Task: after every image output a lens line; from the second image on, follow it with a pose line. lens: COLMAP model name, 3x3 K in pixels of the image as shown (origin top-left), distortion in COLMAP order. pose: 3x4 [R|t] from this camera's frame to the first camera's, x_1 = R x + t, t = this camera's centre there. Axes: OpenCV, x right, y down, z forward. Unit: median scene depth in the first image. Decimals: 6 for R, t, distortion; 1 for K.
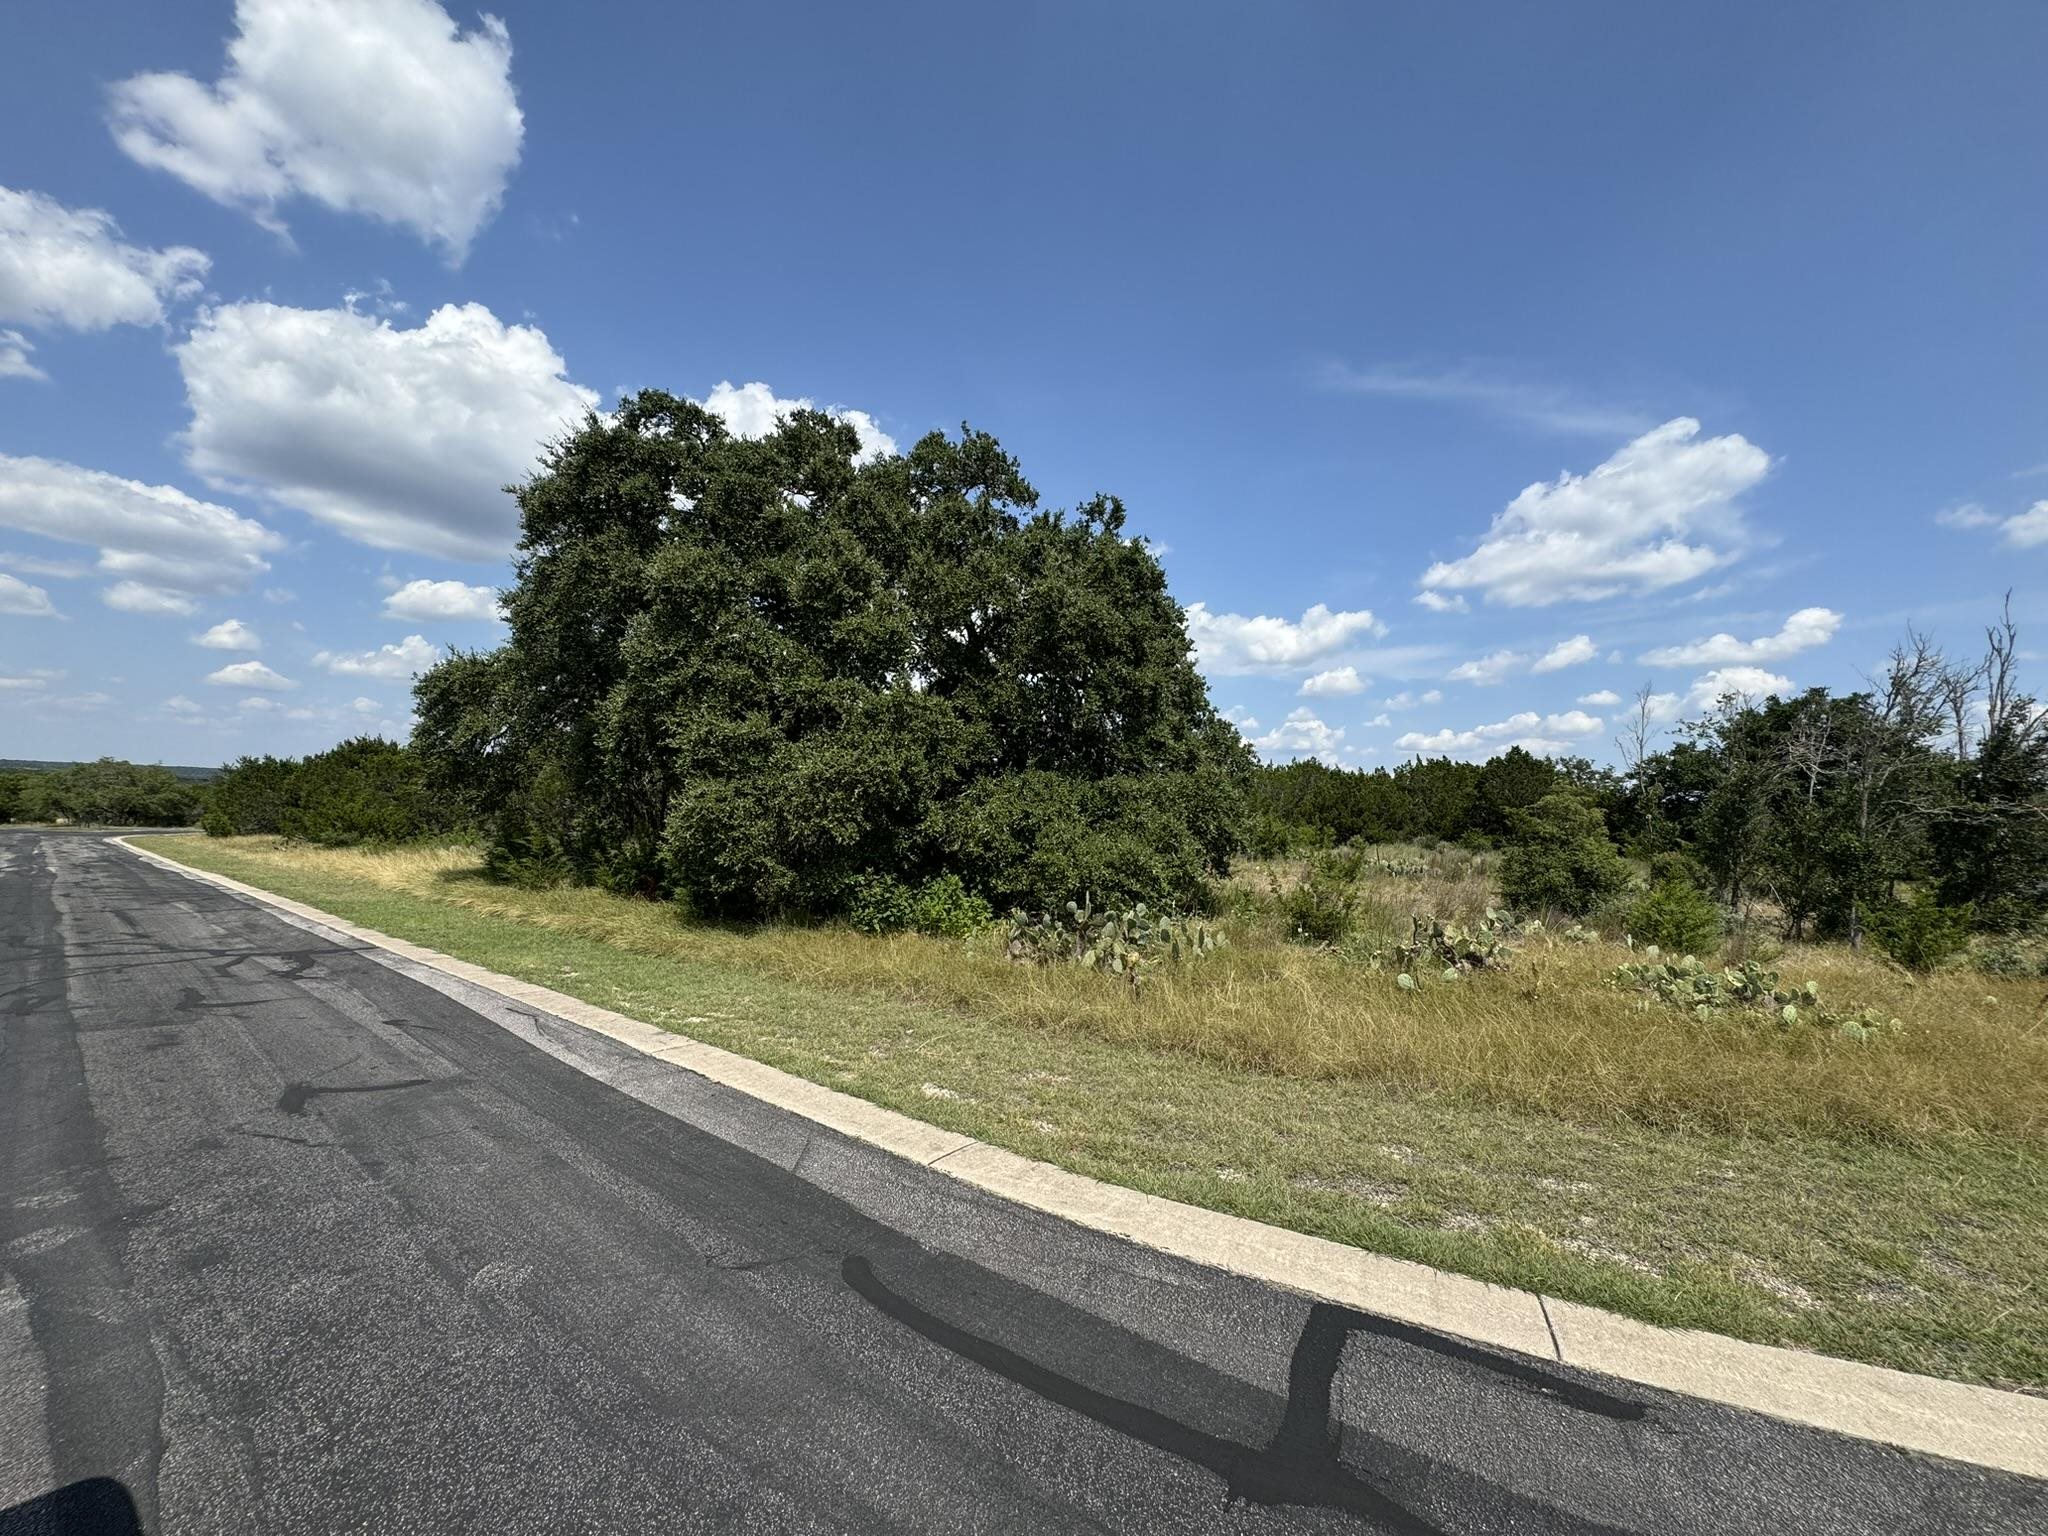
lens RADIAL K [[823.6, 0, 1008.3], [0, 823.6, 769.5], [0, 0, 1]] dist [-0.003066, 0.000024]
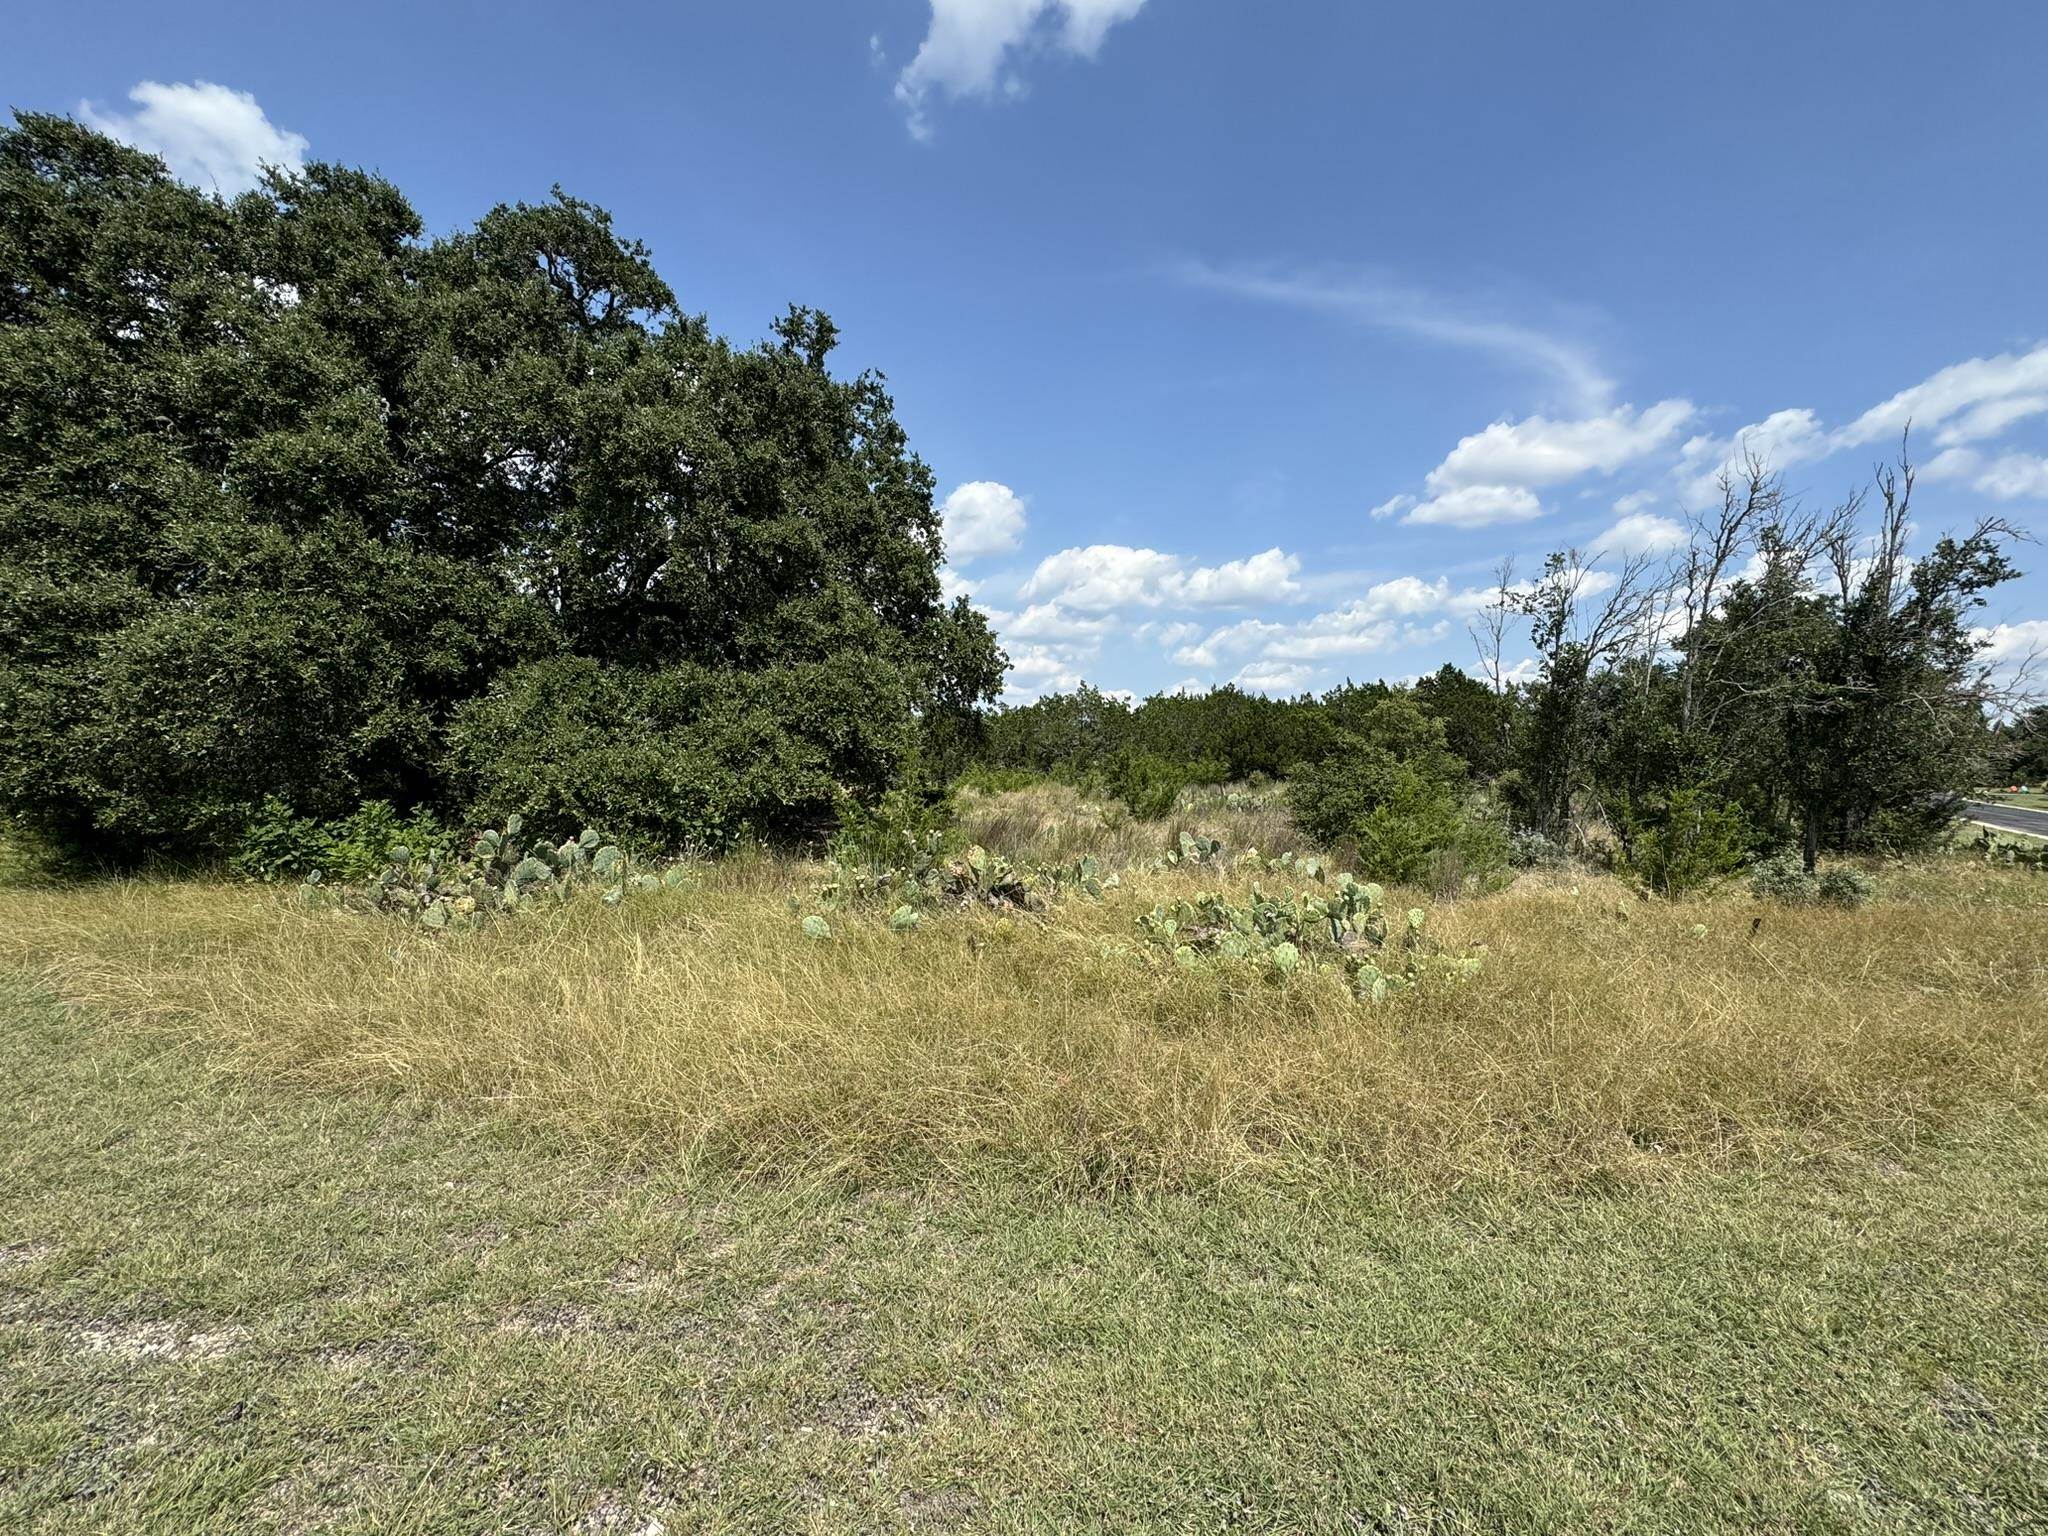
lens RADIAL K [[933.8, 0, 1026.7], [0, 933.8, 778.0], [0, 0, 1]] dist [-0.002502, 0.000825]
pose [[0.997994, -0.020119, 0.060021, 0.338214], [0.016214, 0.997763, 0.064849, 0.054250], [-0.061191, -0.063746, 0.996088, 0.147888]]
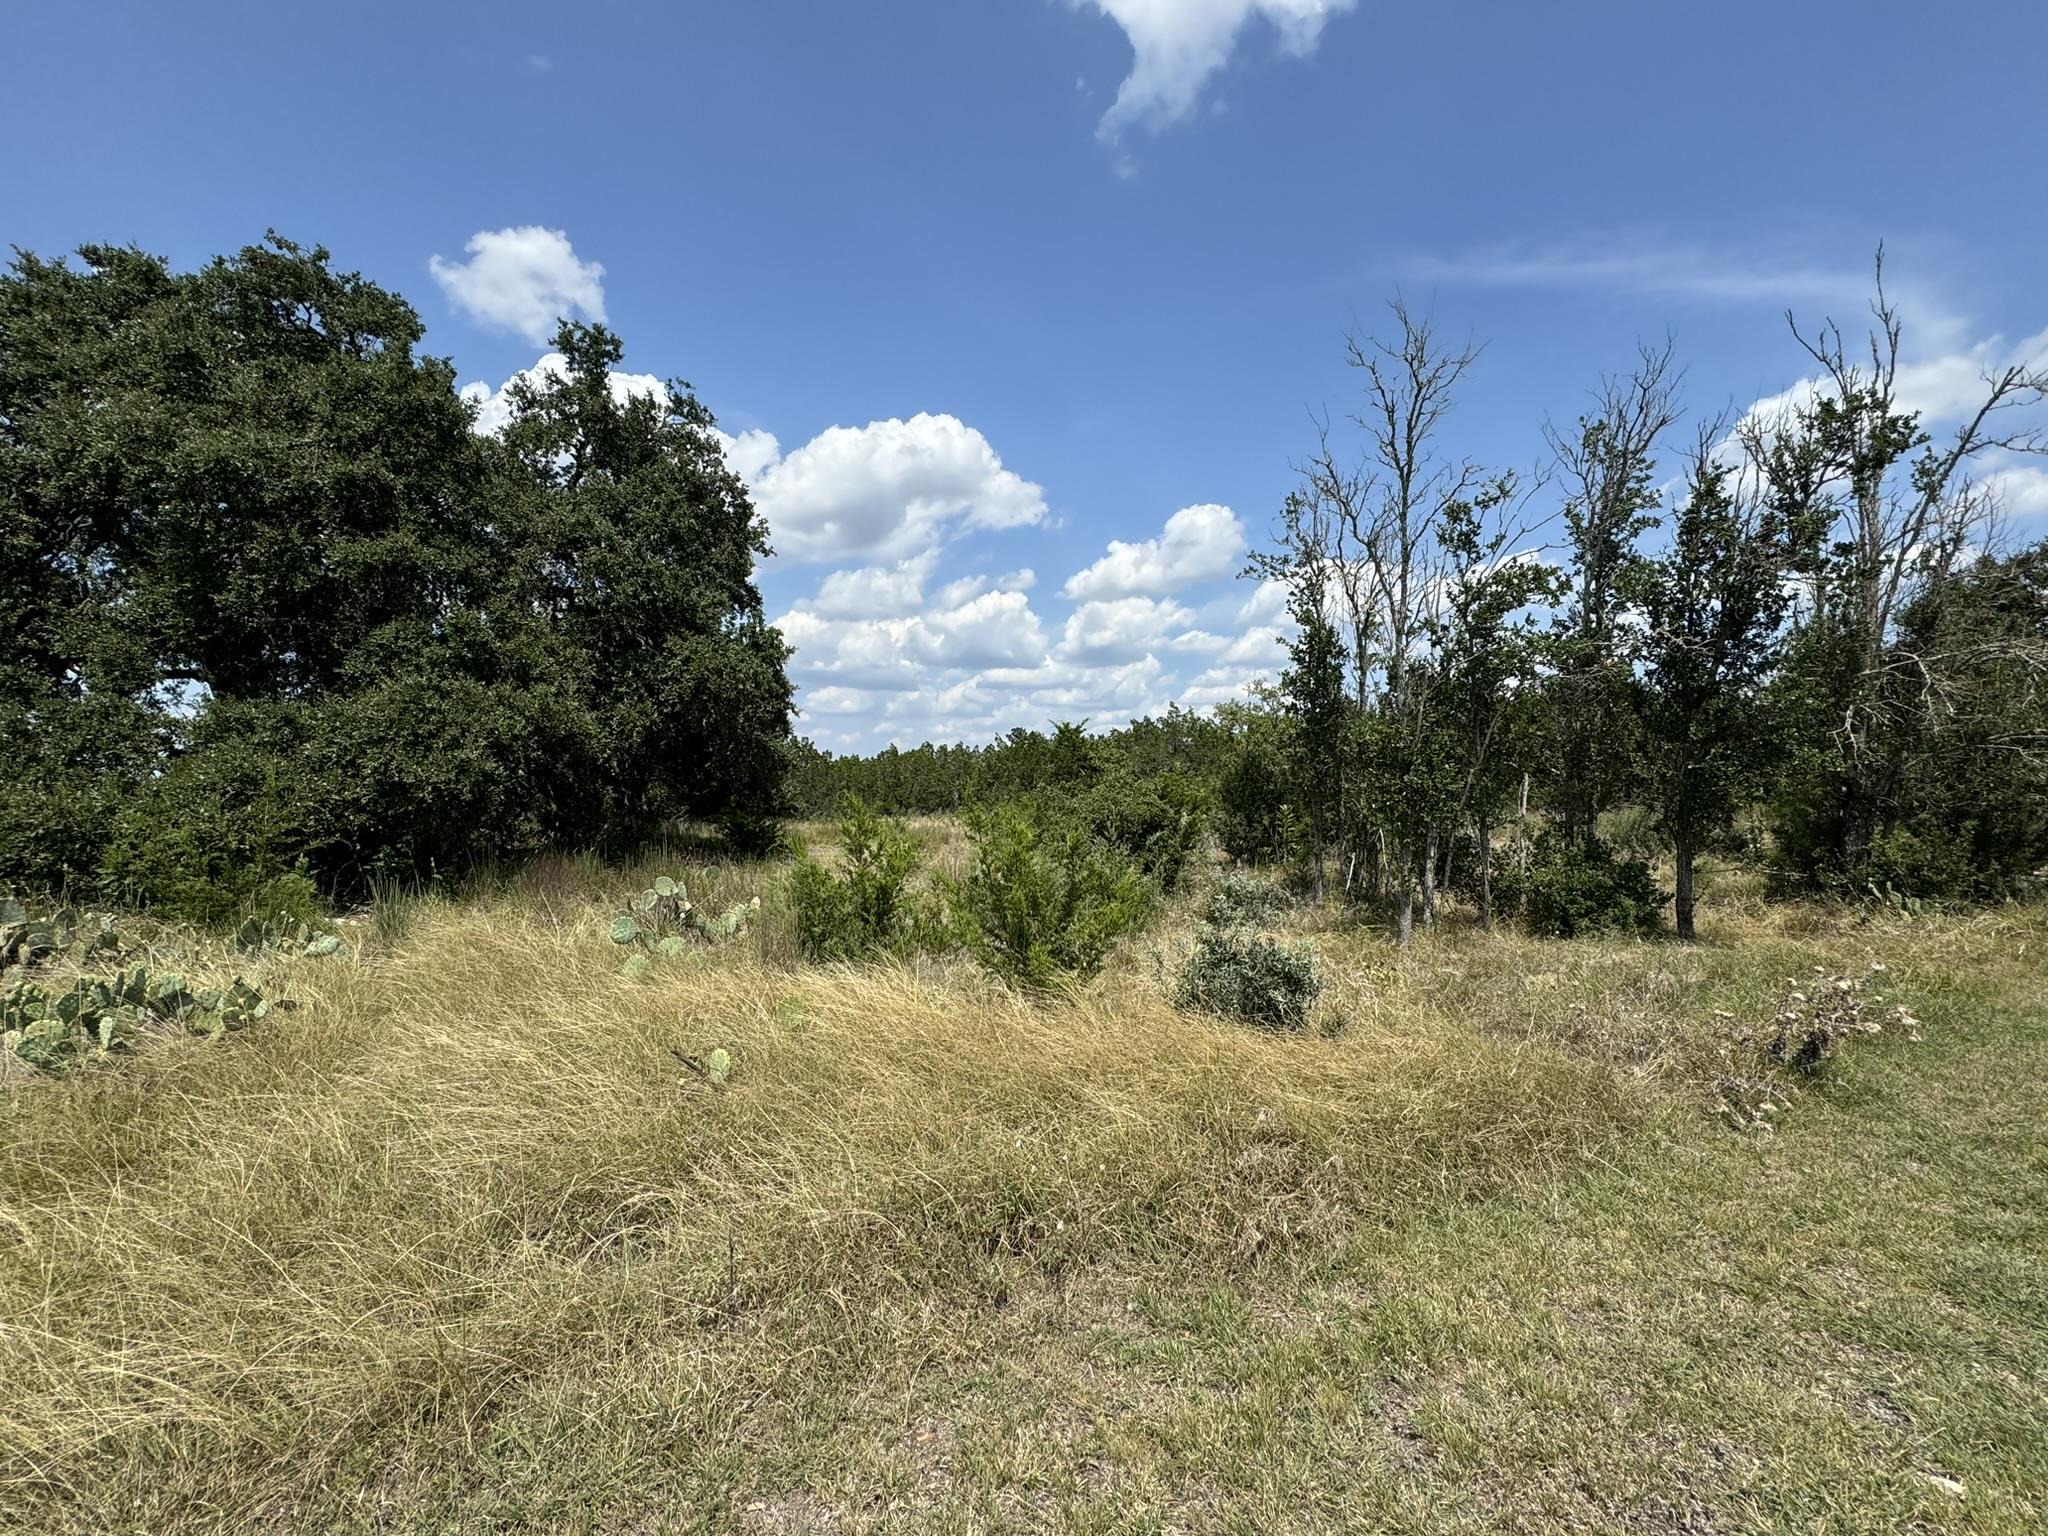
lens RADIAL K [[933.8, 0, 1027.4], [0, 933.8, 777.0], [0, 0, 1]] dist [-0.002502, 0.000825]
pose [[0.981667, -0.024668, -0.189000, 0.879256], [0.030562, 0.999131, 0.028334, 0.074999], [0.188137, -0.033591, 0.981568, 0.328971]]
